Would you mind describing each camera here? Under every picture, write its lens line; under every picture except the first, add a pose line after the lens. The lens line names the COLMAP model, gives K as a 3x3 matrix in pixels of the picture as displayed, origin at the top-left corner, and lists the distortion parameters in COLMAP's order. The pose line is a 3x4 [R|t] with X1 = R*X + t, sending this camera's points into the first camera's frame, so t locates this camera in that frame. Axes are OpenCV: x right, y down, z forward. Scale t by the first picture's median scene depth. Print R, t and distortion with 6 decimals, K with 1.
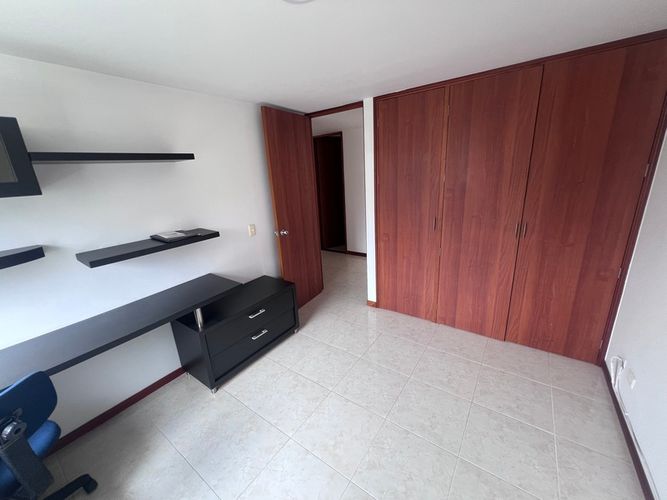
lens RADIAL K [[267.0, 0, 331.0], [0, 267.0, 248.0], [0, 0, 1]] dist [0.001437, -0.000400]
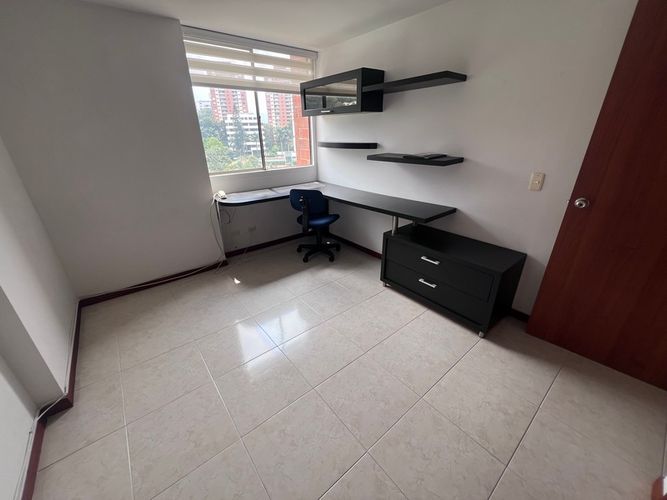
lens RADIAL K [[267.0, 0, 336.3], [0, 267.0, 254.2], [0, 0, 1]] dist [0.001437, -0.000400]
pose [[-0.250548, 0.460034, -0.851818, 0.604276], [-0.245366, 0.820978, 0.515549, -0.173973], [0.936494, 0.338177, -0.092818, 0.814414]]
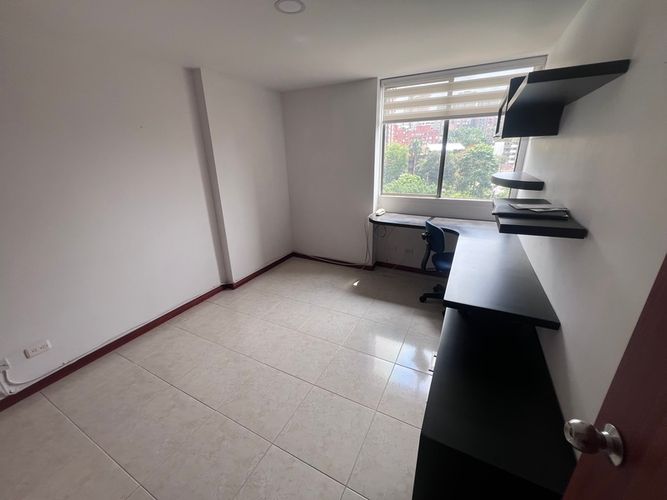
lens RADIAL K [[267.0, 0, 323.0], [0, 267.0, 252.8], [0, 0, 1]] dist [0.001437, -0.000400]
pose [[-0.987317, 0.122663, -0.100789, 0.000414], [0.038345, 0.800304, 0.598368, -0.338727], [0.154060, 0.586914, -0.794857, 1.364114]]
